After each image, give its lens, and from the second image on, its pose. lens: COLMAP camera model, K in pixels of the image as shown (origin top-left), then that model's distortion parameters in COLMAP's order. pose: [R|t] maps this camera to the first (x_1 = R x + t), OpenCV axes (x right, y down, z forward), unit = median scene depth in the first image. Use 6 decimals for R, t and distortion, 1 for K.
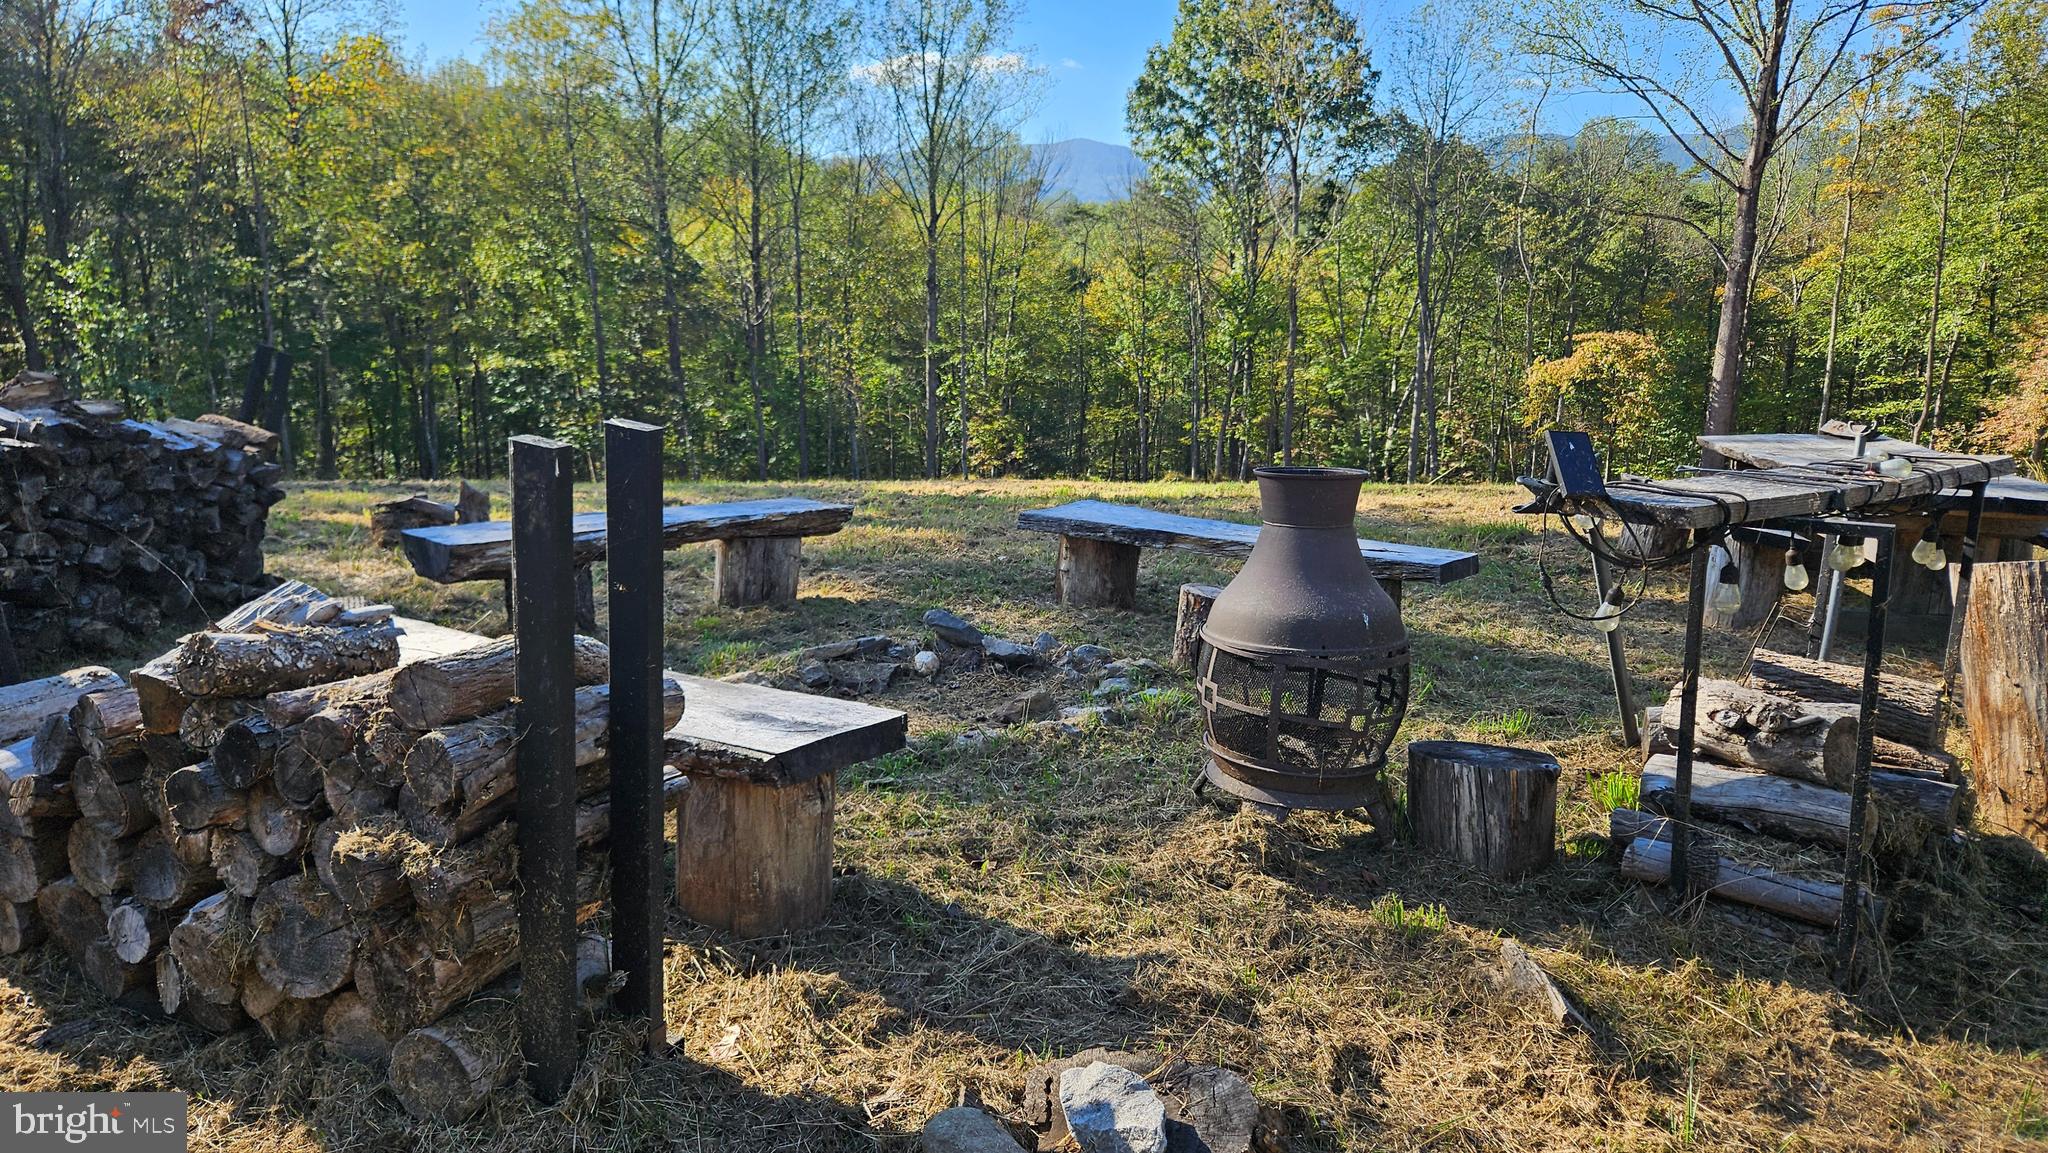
lens RADIAL K [[1354.0, 0, 993.8], [0, 1354.0, 586.2], [0, 0, 1]] dist [0.055872, -0.050672]
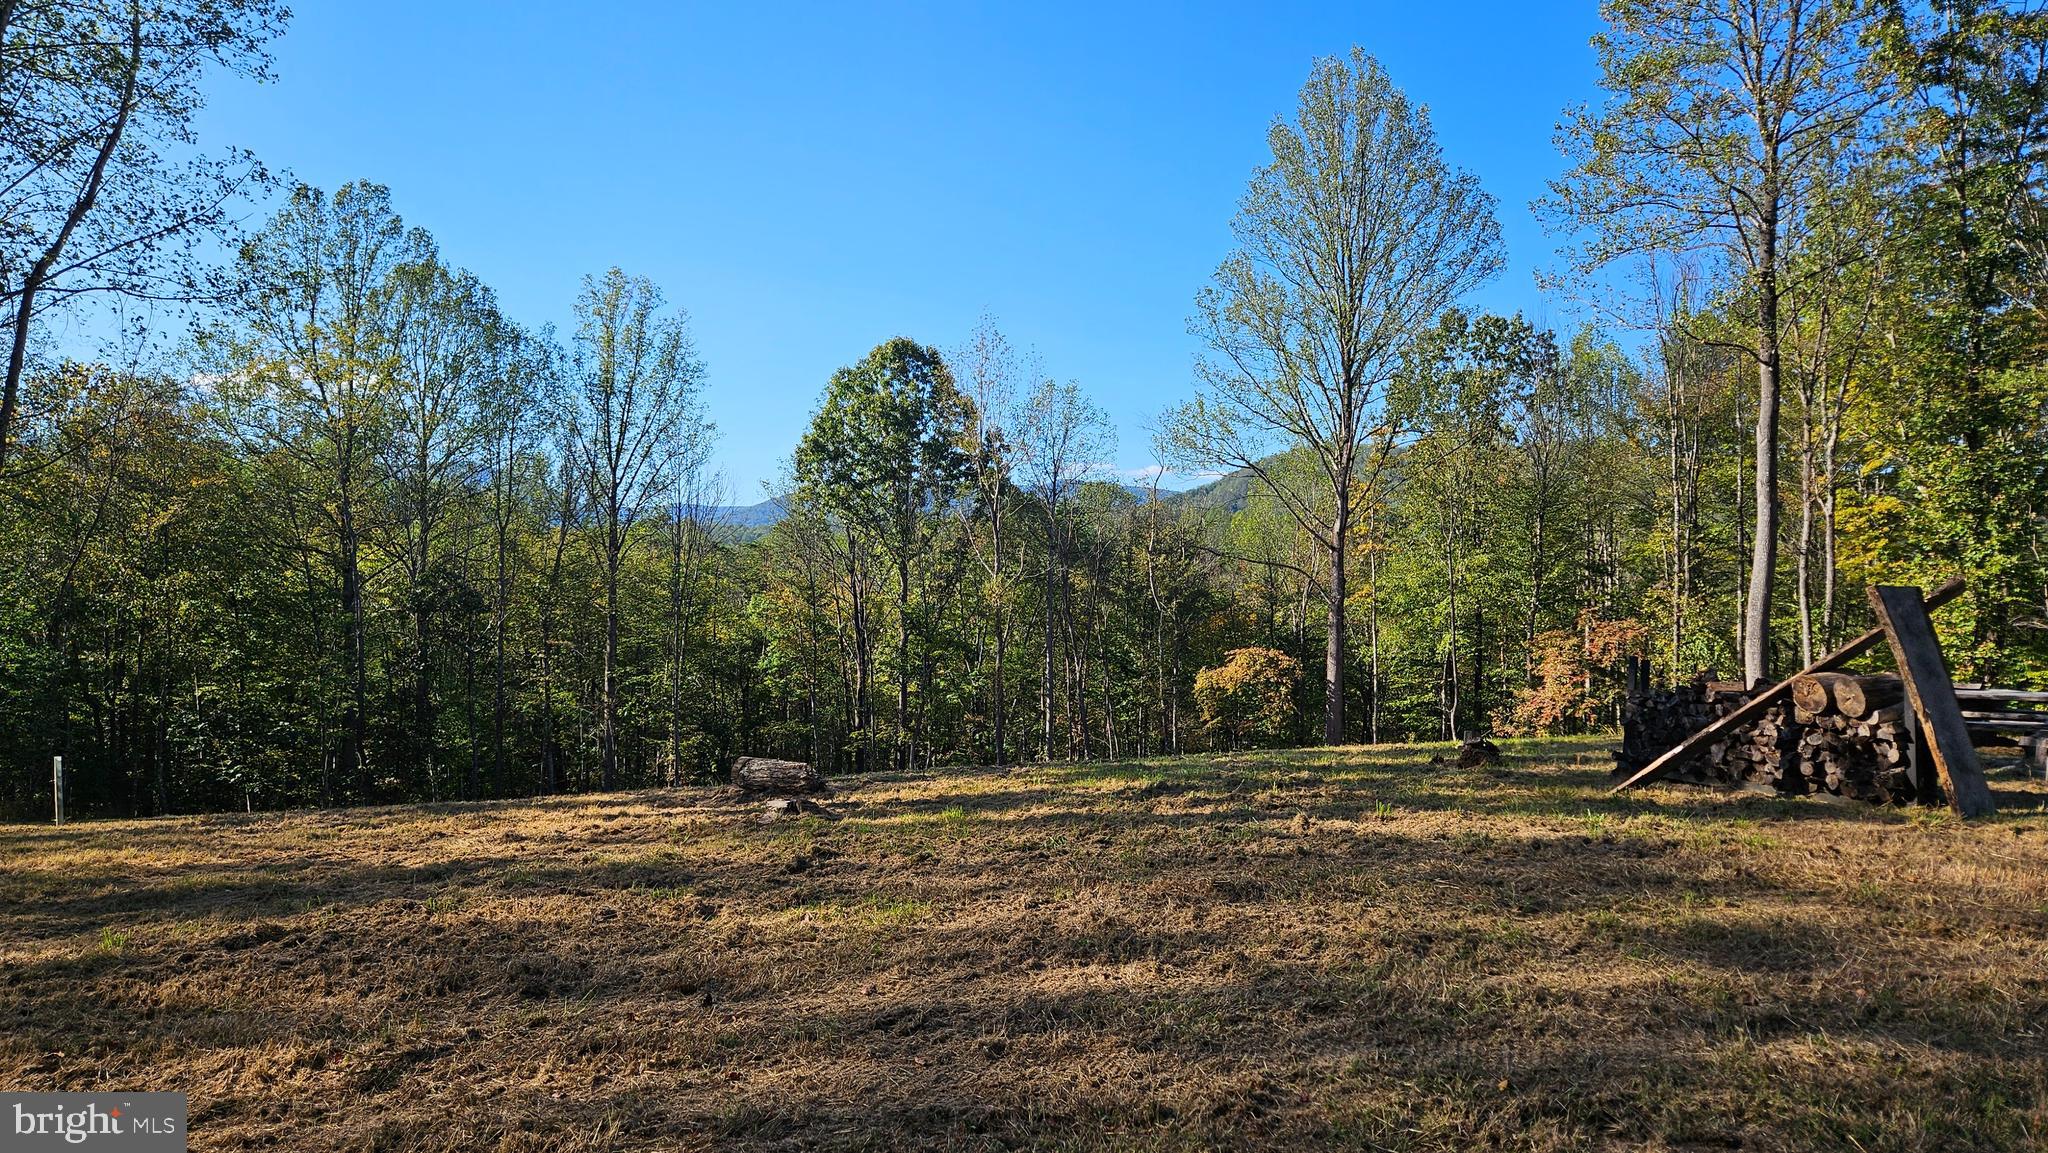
lens RADIAL K [[1354.0, 0, 991.6], [0, 1354.0, 584.2], [0, 0, 1]] dist [0.055872, -0.050672]
pose [[0.907843, 0.006007, 0.419266, -0.251781], [0.091267, 0.973094, -0.211564, 0.006607], [-0.409256, 0.230332, 0.882868, -0.054130]]
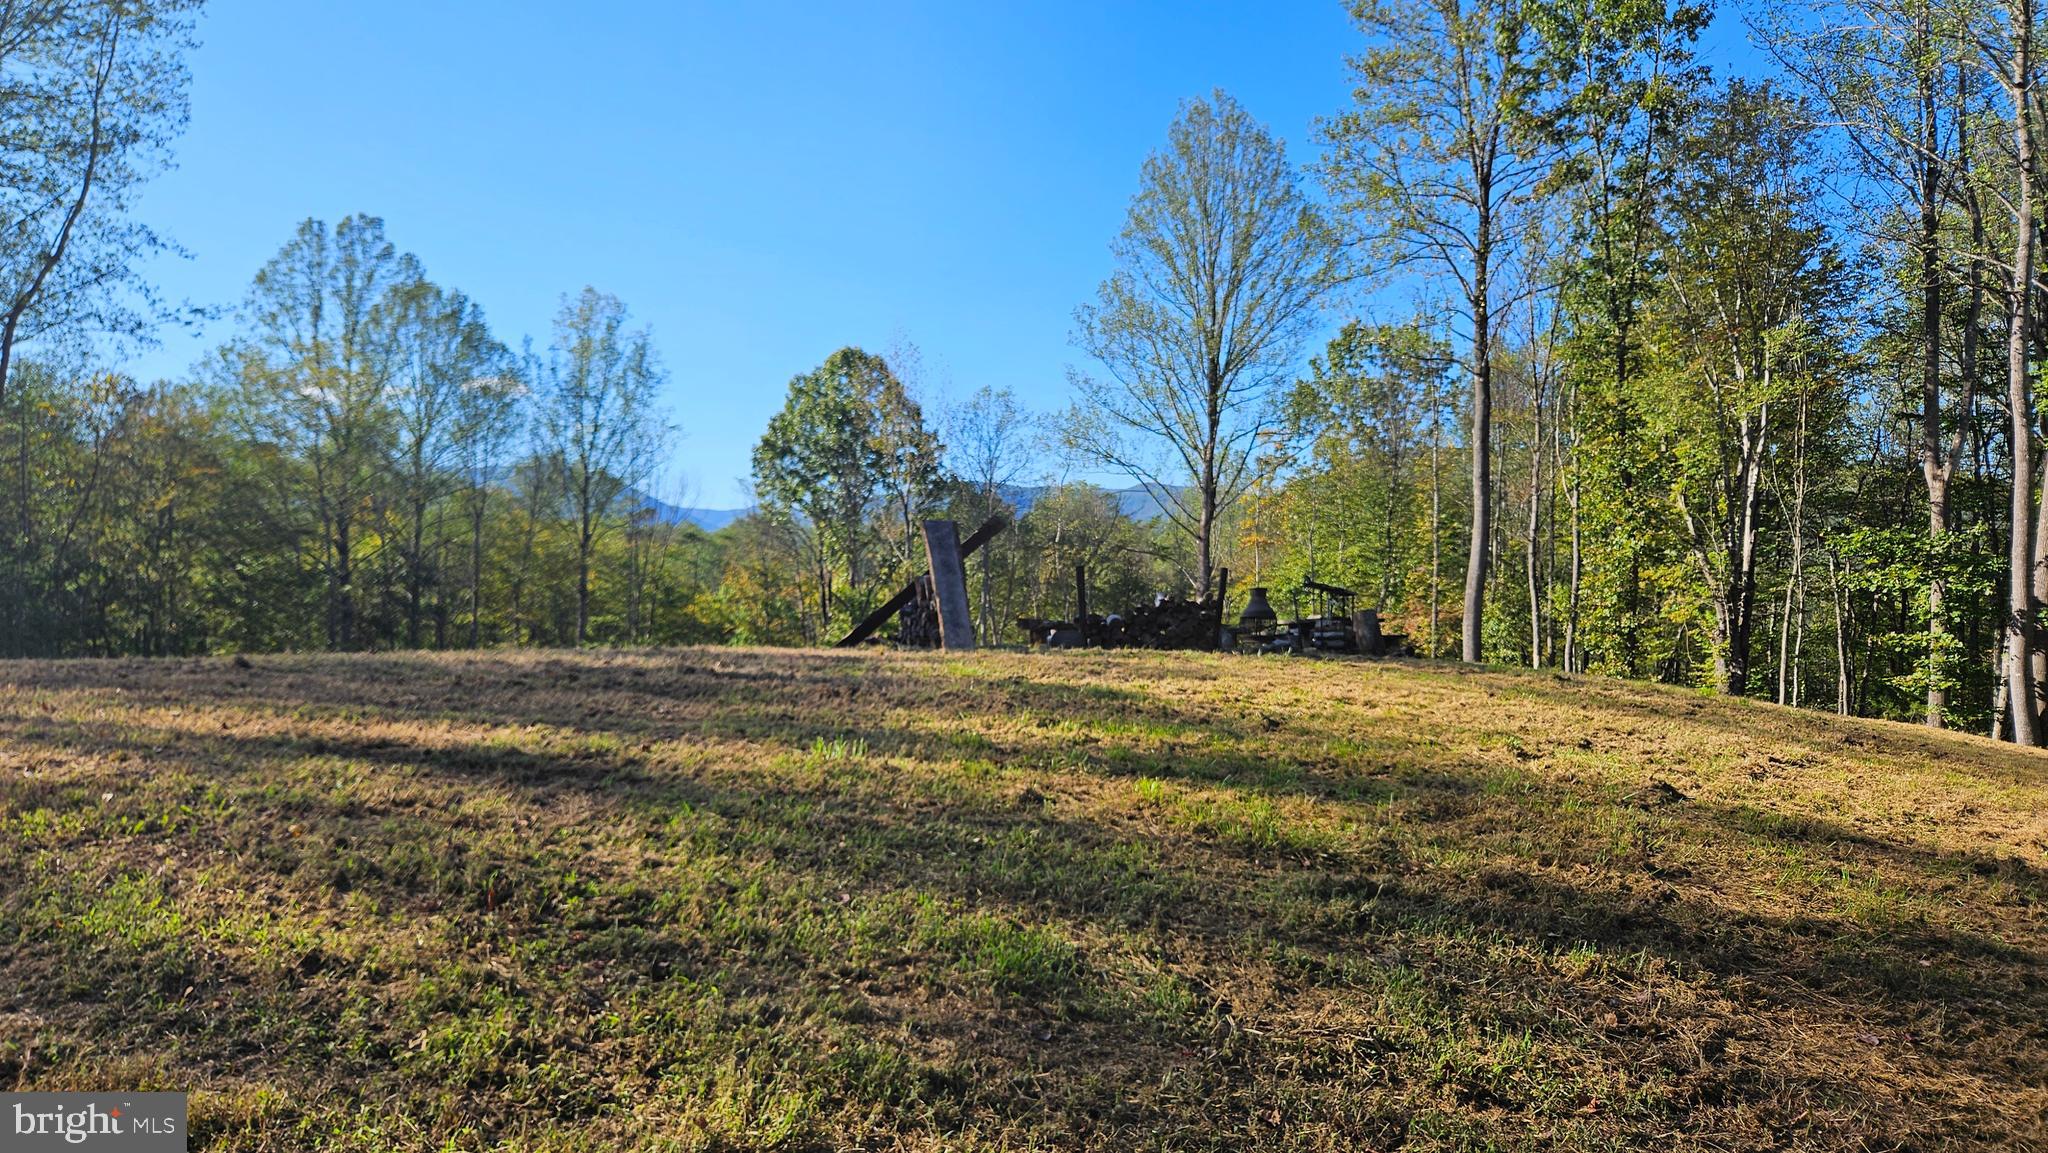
lens RADIAL K [[1354.0, 0, 978.4], [0, 1354.0, 583.1], [0, 0, 1]] dist [0.055872, -0.050672]
pose [[0.934703, 0.014625, 0.355130, -0.165810], [0.067446, 0.973701, -0.217618, 0.054749], [-0.348973, 0.227360, 0.909134, -0.210387]]
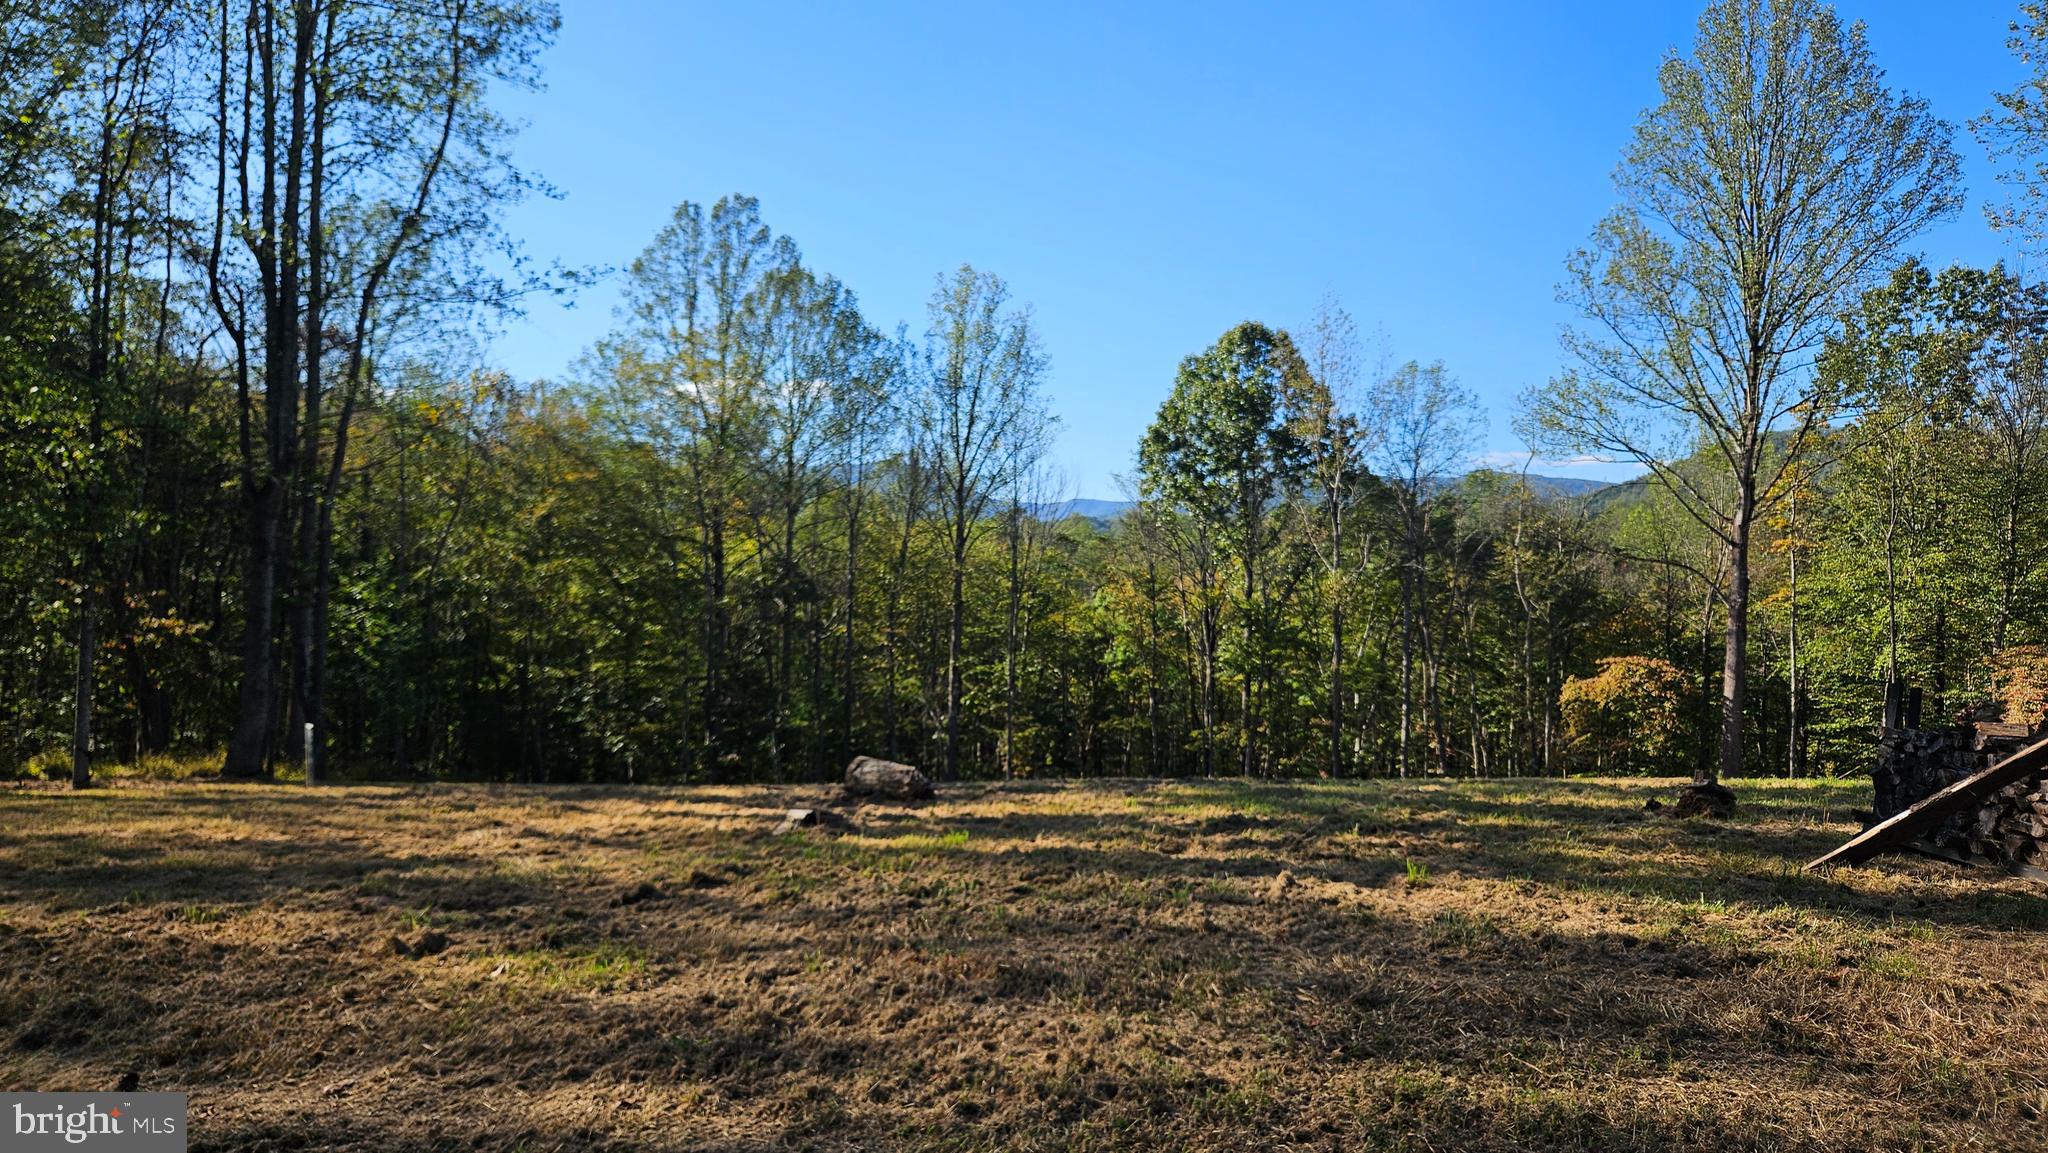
lens RADIAL K [[1354.0, 0, 1023.1], [0, 1354.0, 585.9], [0, 0, 1]] dist [0.055872, -0.050672]
pose [[0.987166, 0.018395, 0.158635, -0.189245], [0.017452, 0.974969, -0.221654, 0.003727], [-0.158741, 0.221577, 0.962135, -0.041023]]
